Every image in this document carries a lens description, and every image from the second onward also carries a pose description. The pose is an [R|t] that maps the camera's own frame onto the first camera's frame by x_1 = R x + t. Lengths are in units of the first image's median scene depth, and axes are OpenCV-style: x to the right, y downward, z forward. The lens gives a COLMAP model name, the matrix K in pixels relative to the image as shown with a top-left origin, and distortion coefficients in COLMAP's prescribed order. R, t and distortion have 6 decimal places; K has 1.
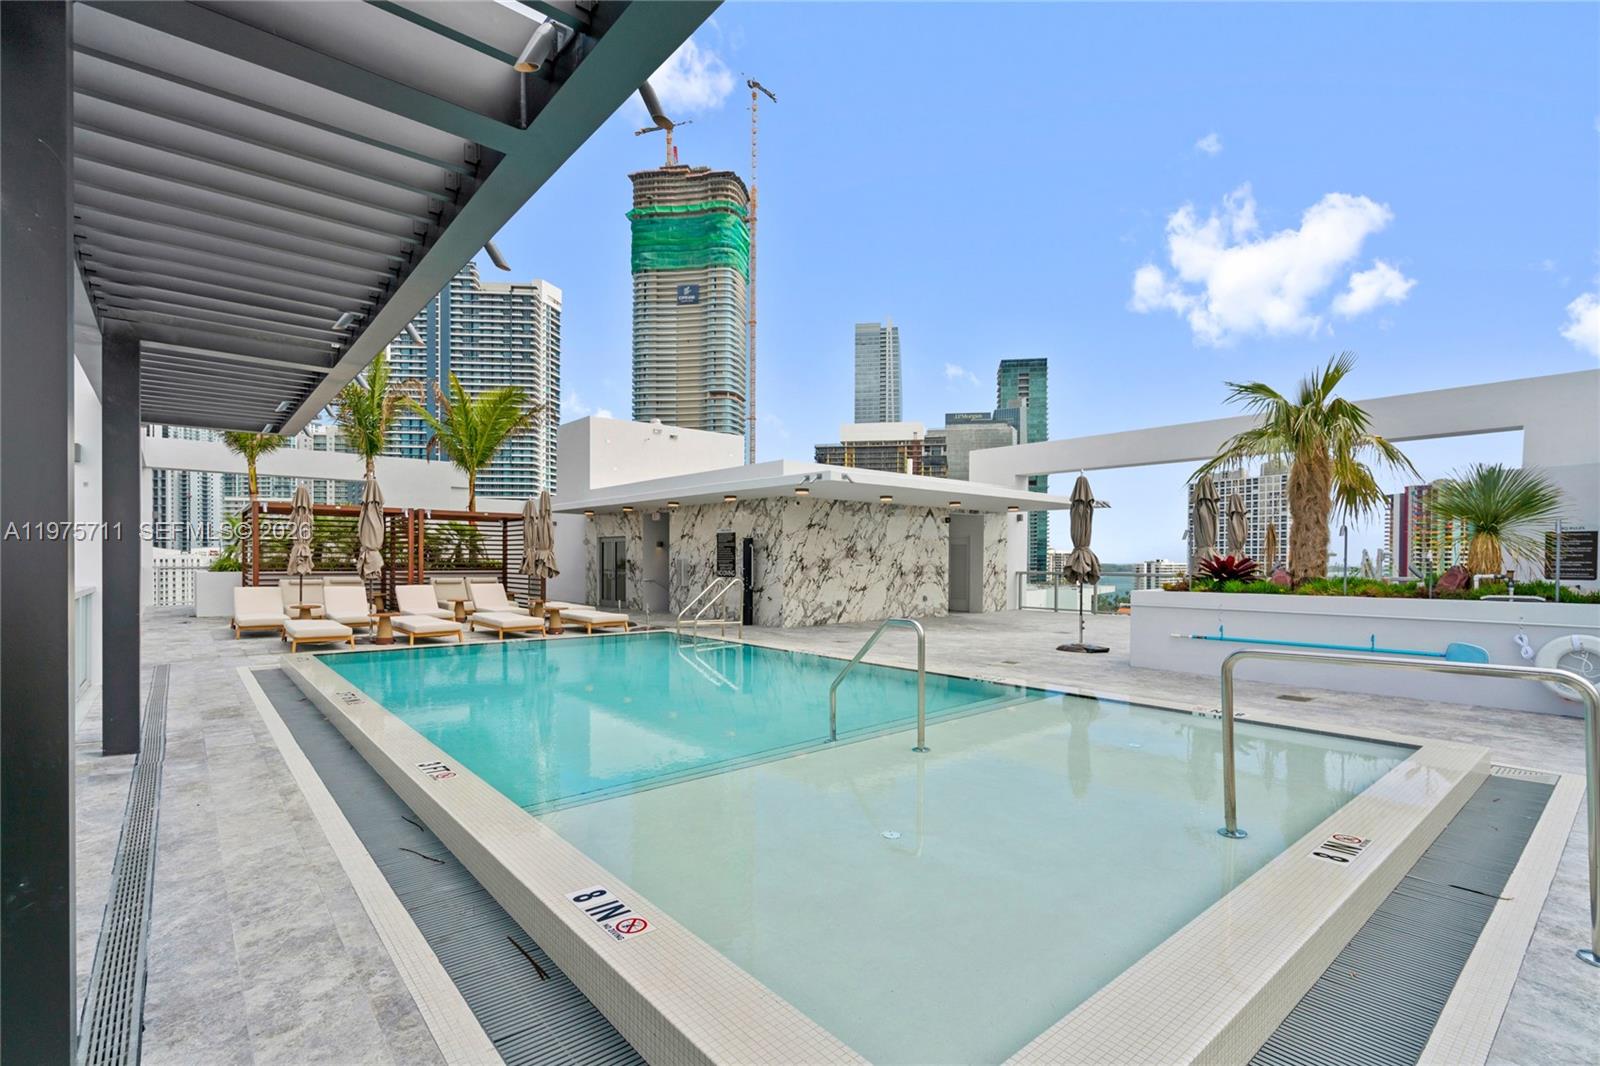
lens RADIAL K [[746.3, 0, 797.6], [0, 746.3, 568.5], [0, 0, 1]] dist [-0.001639, 0.000528]
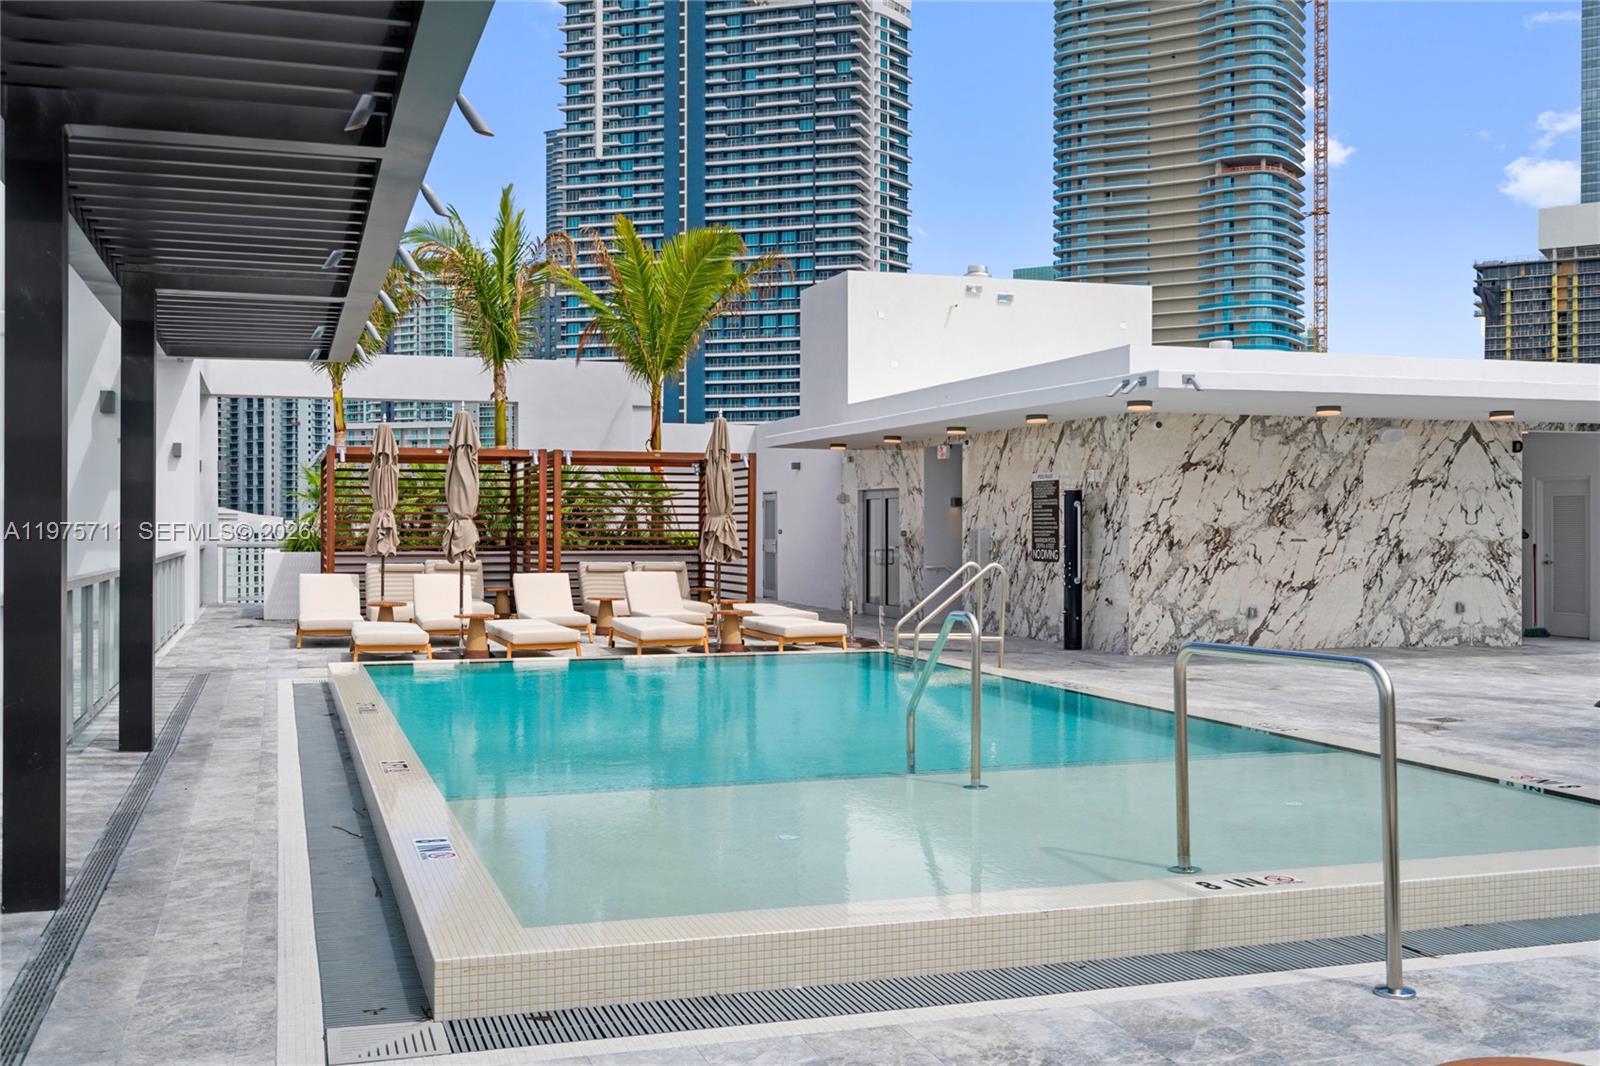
lens RADIAL K [[1623.7, 0, 800.0], [0, 1623.7, 533.0], [0, 0, 1]] dist [-0.000453, 0.009979]
pose [[0.926547, -0.003750, -0.376161, 0.166968], [0.000033, 0.999951, -0.009887, 0.001753], [0.376180, 0.009148, 0.926501, -0.150059]]
